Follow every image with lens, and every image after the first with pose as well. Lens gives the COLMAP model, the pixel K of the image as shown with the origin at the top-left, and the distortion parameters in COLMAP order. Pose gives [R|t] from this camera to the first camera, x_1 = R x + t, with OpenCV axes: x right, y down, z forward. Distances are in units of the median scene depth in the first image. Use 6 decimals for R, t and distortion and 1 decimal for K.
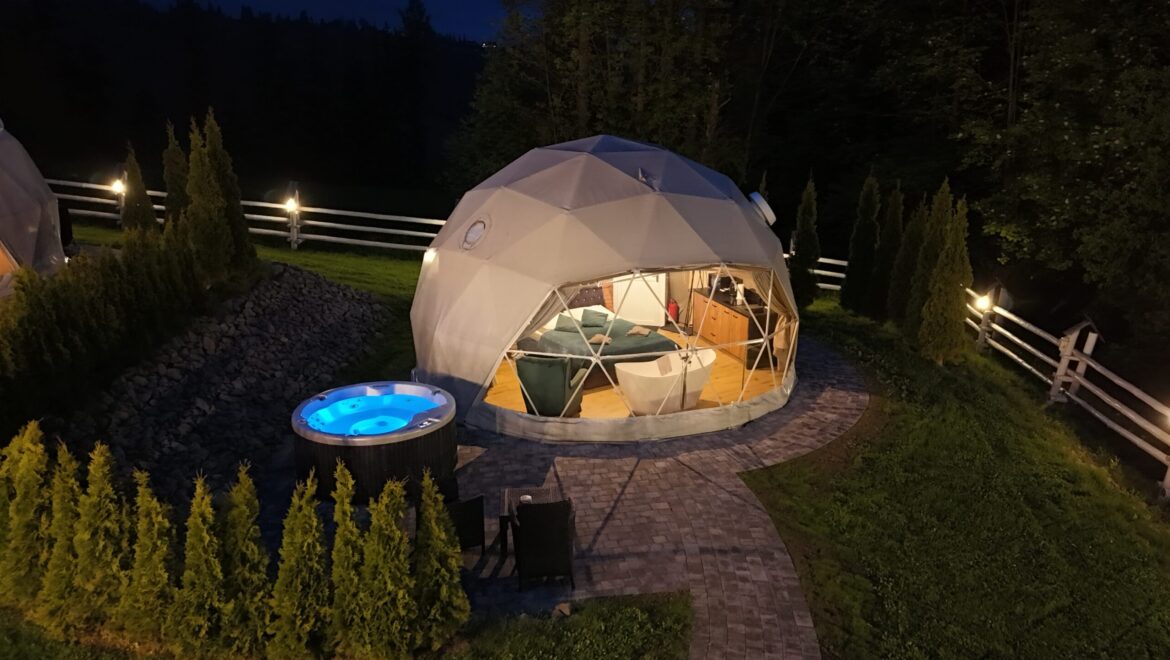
lens RADIAL K [[858.2, 0, 585.0], [0, 858.2, 330.0], [0, 0, 1]] dist [0.086902, -0.084687]
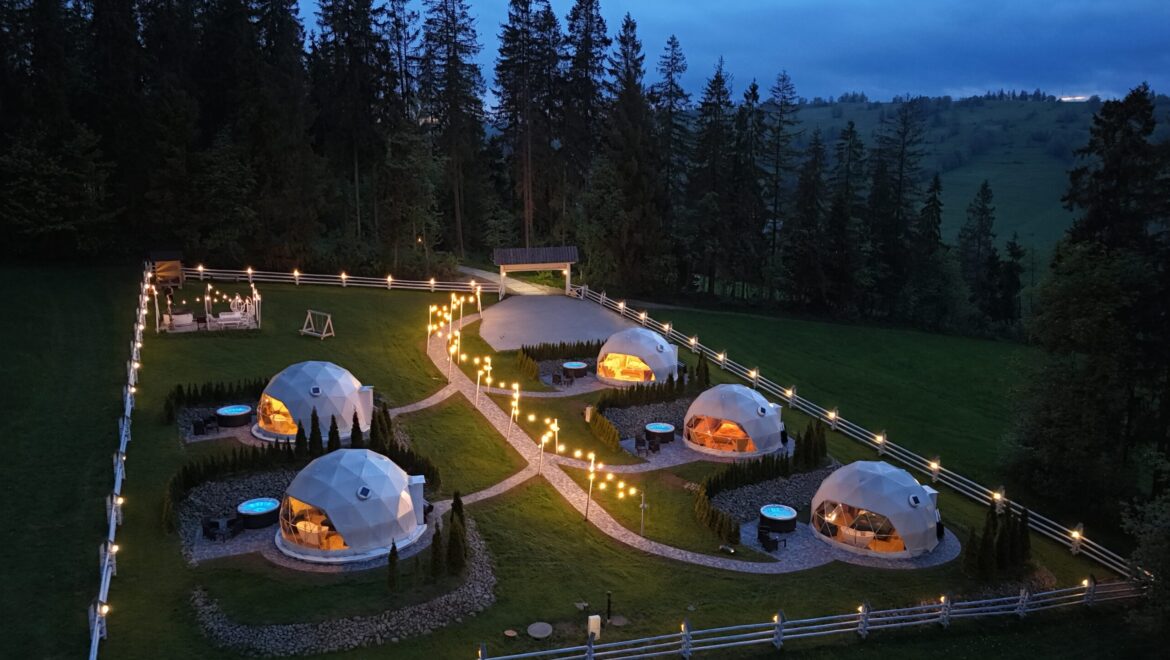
lens RADIAL K [[858.2, 0, 585.0], [0, 858.2, 330.0], [0, 0, 1]] dist [0.086902, -0.084687]
pose [[0.471236, 0.169476, -0.865572, 2.739989], [-0.246811, 0.967498, 0.055063, -0.746168], [0.846771, 0.187685, 0.497749, -2.054392]]
